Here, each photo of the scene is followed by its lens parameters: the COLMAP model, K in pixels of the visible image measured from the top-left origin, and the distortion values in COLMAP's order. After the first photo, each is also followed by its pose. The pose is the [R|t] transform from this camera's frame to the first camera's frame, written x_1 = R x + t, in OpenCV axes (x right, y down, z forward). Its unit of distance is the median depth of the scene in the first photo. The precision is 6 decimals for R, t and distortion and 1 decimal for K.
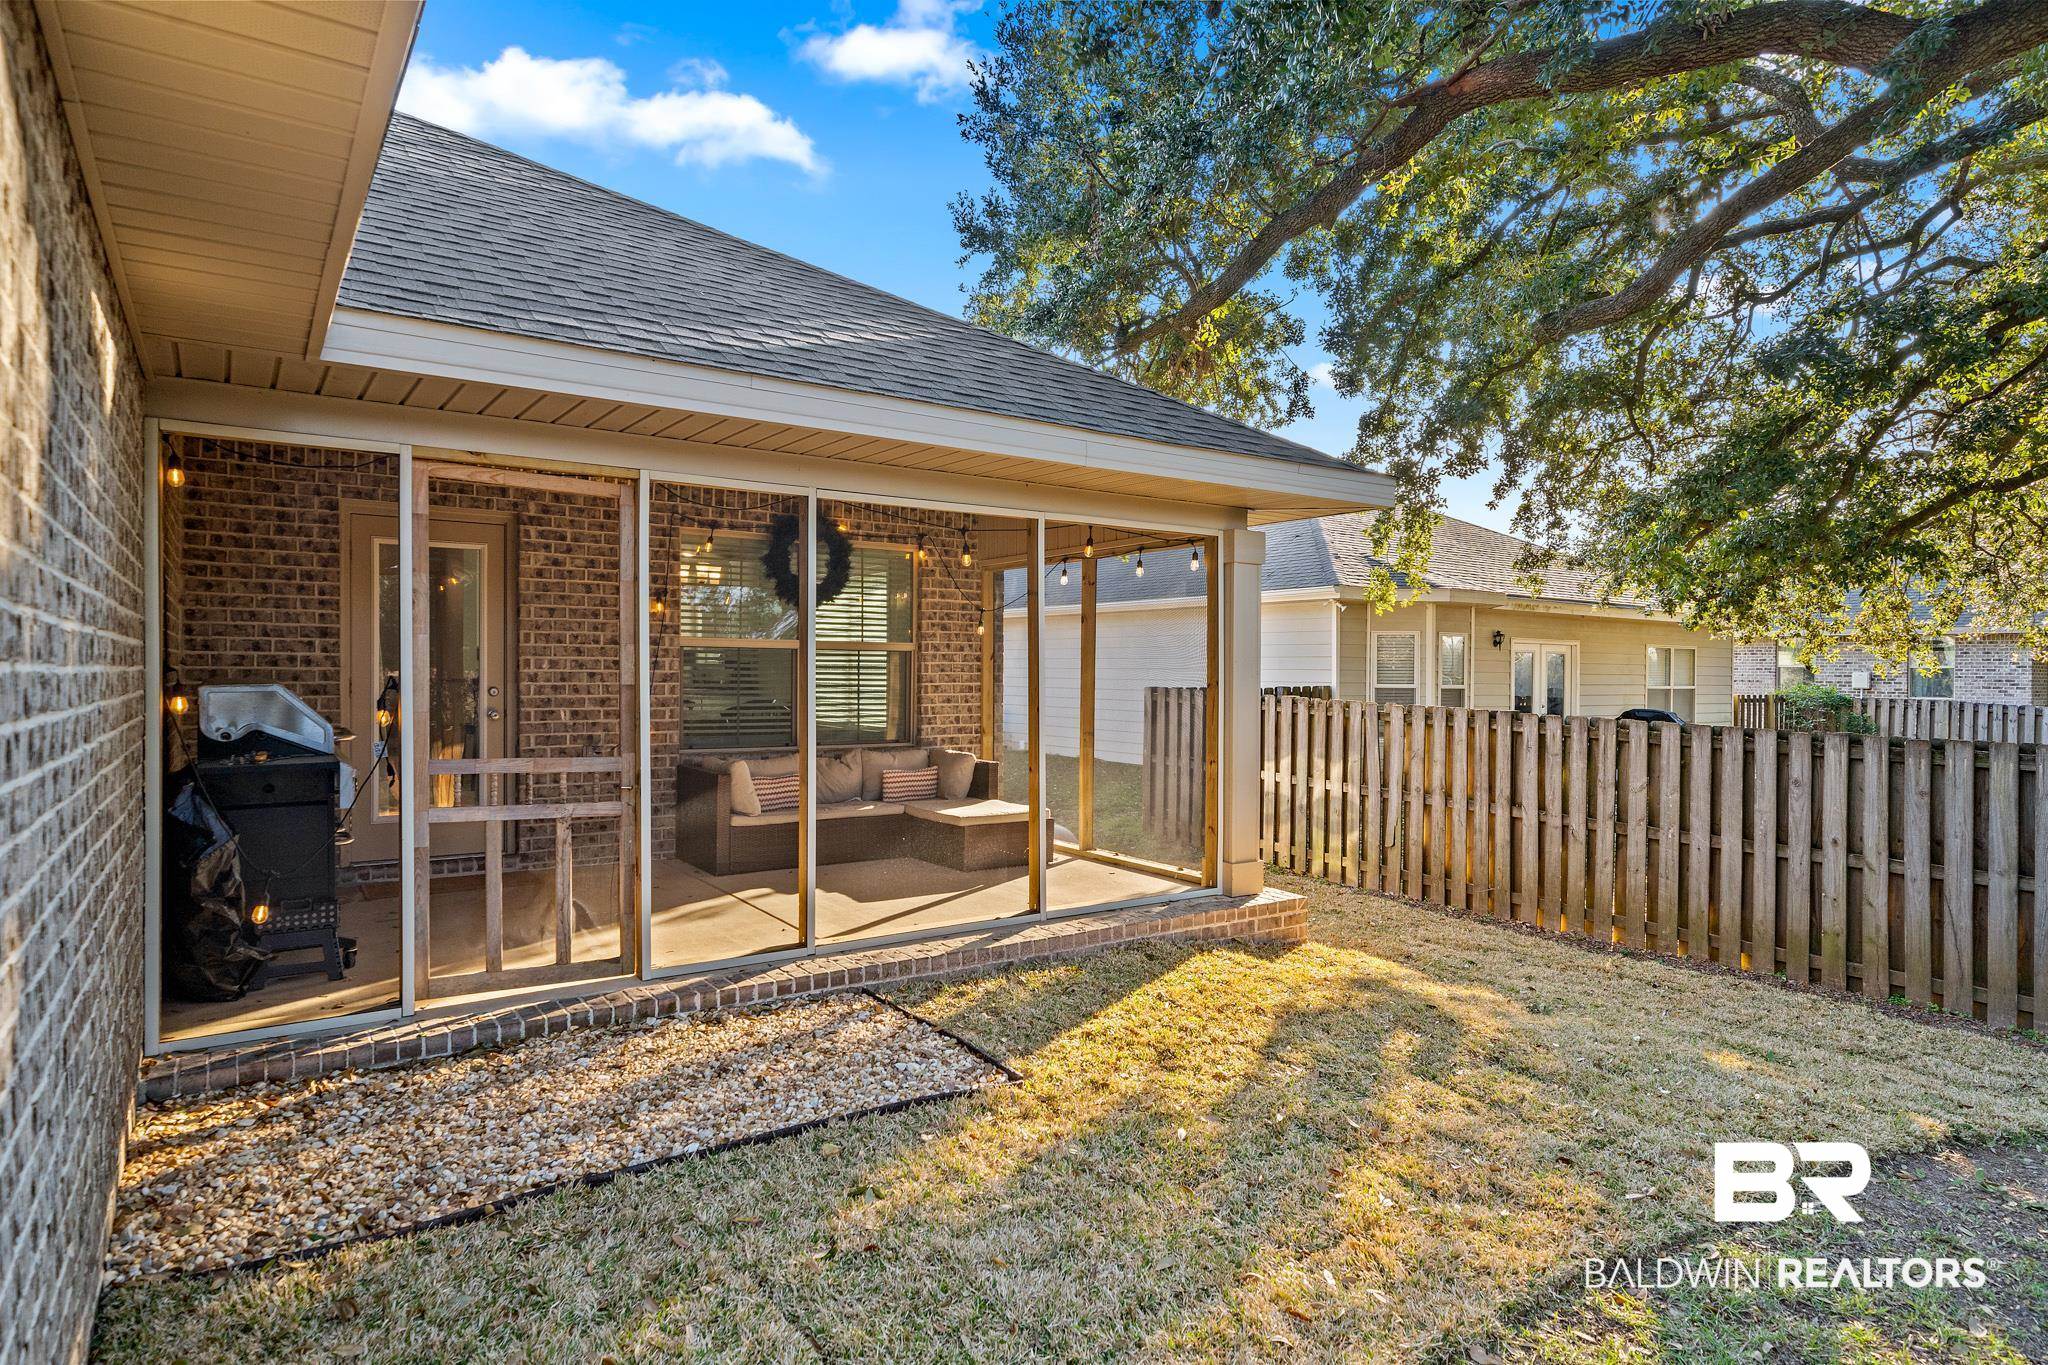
lens RADIAL K [[1151.8, 0, 1024.0], [0, 1151.8, 682.5], [0, 0, 1]] dist [-0.000729, -0.000311]
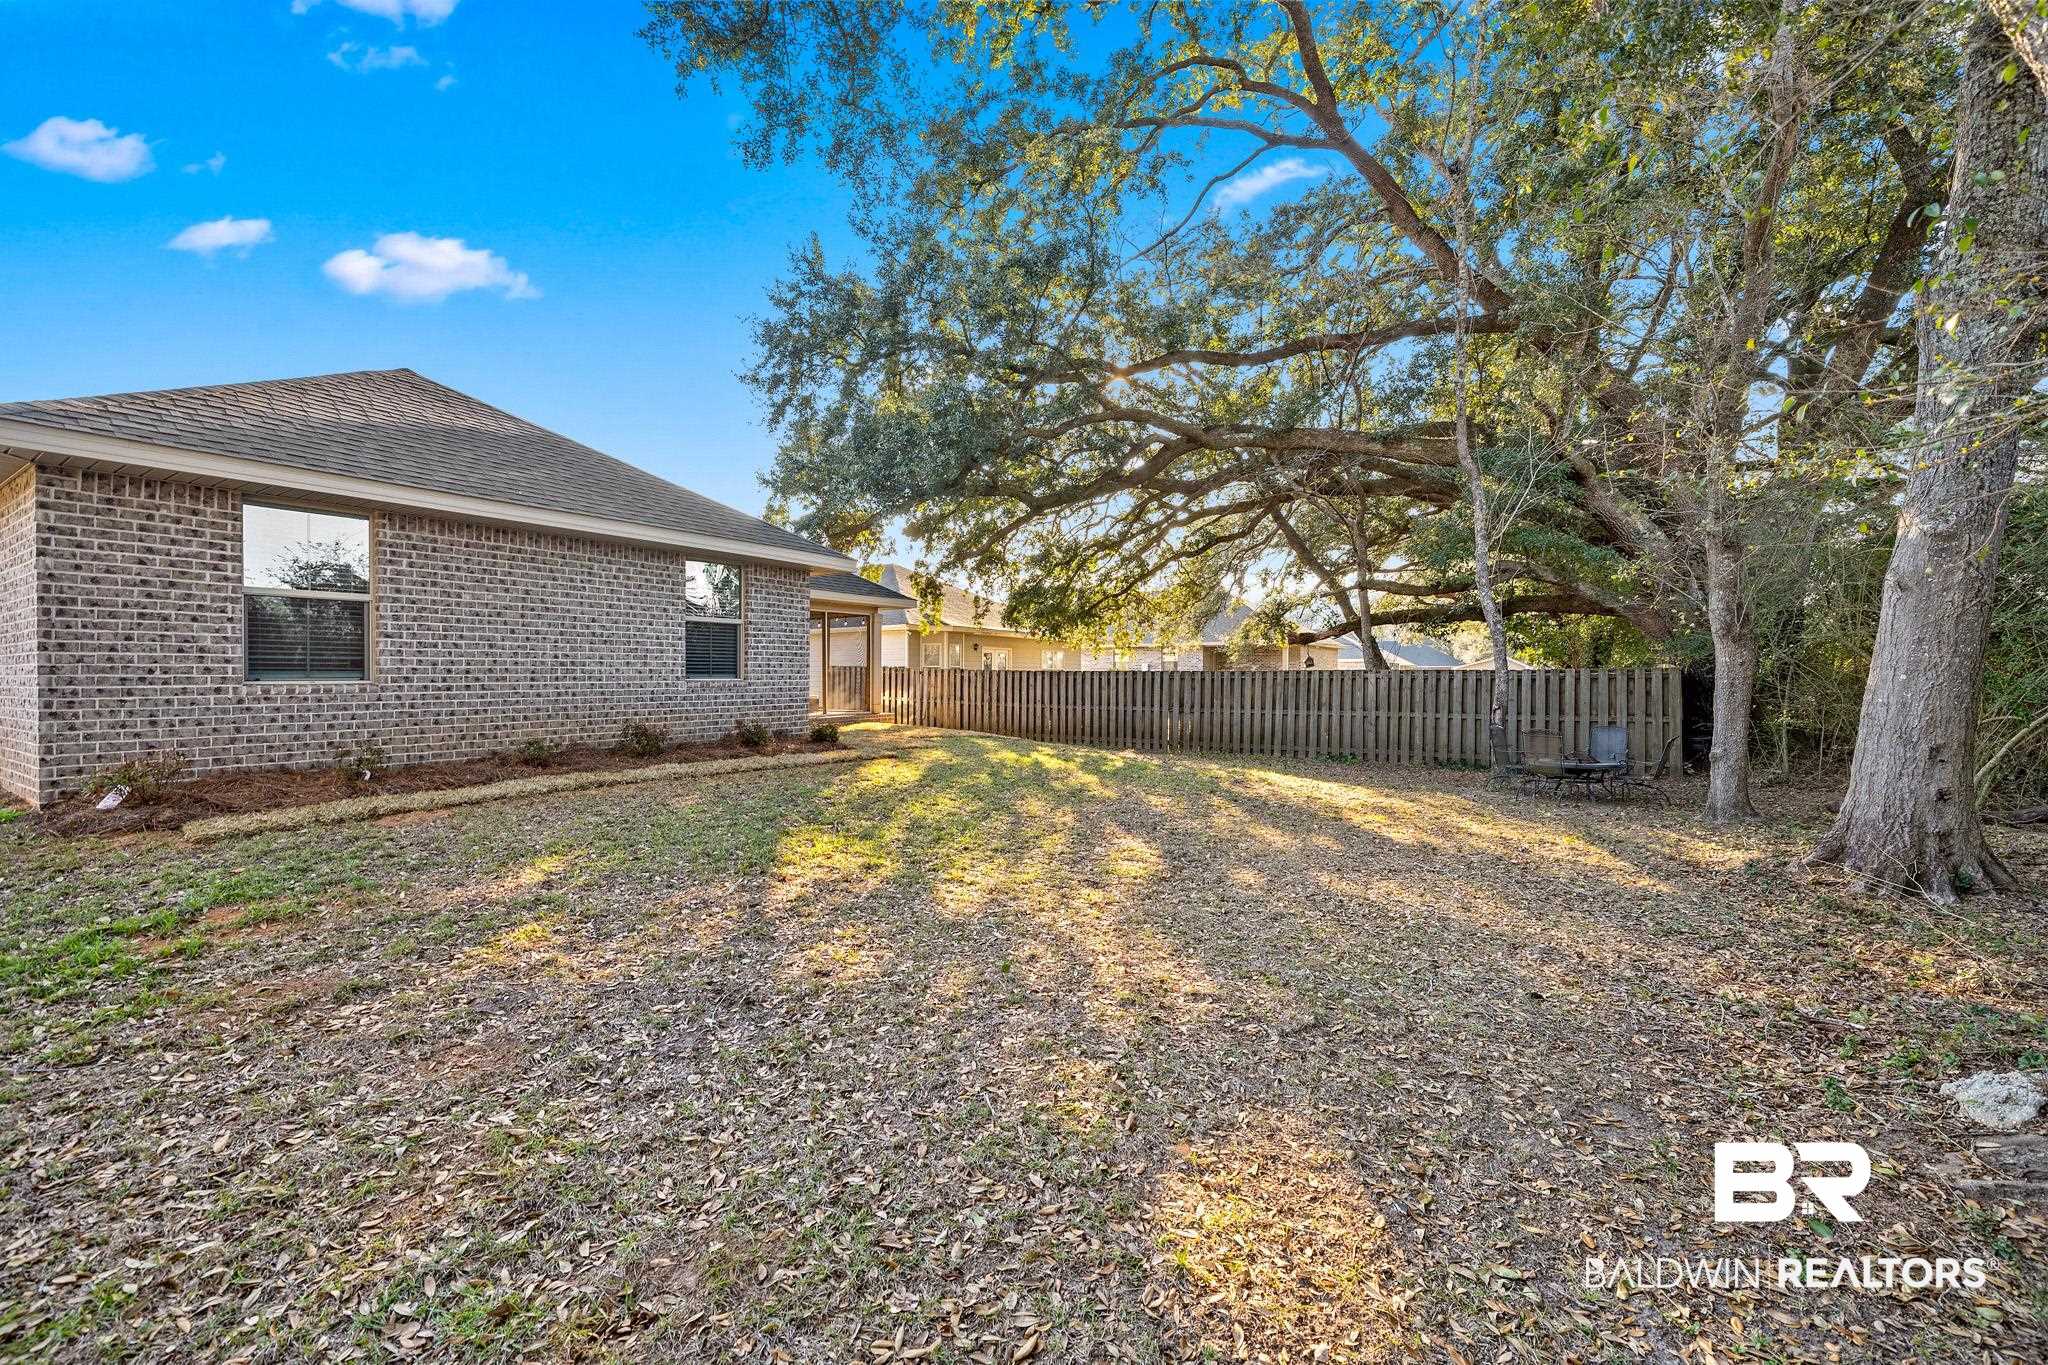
lens RADIAL K [[808.7, 0, 1024.0], [0, 808.7, 682.5], [0, 0, 1]] dist [-0.000934, 0.000013]
pose [[0.925835, -0.000136, 0.377927, -0.183803], [0.001701, 0.999991, -0.003806, 0.059110], [-0.377923, 0.004166, 0.925828, -0.844952]]
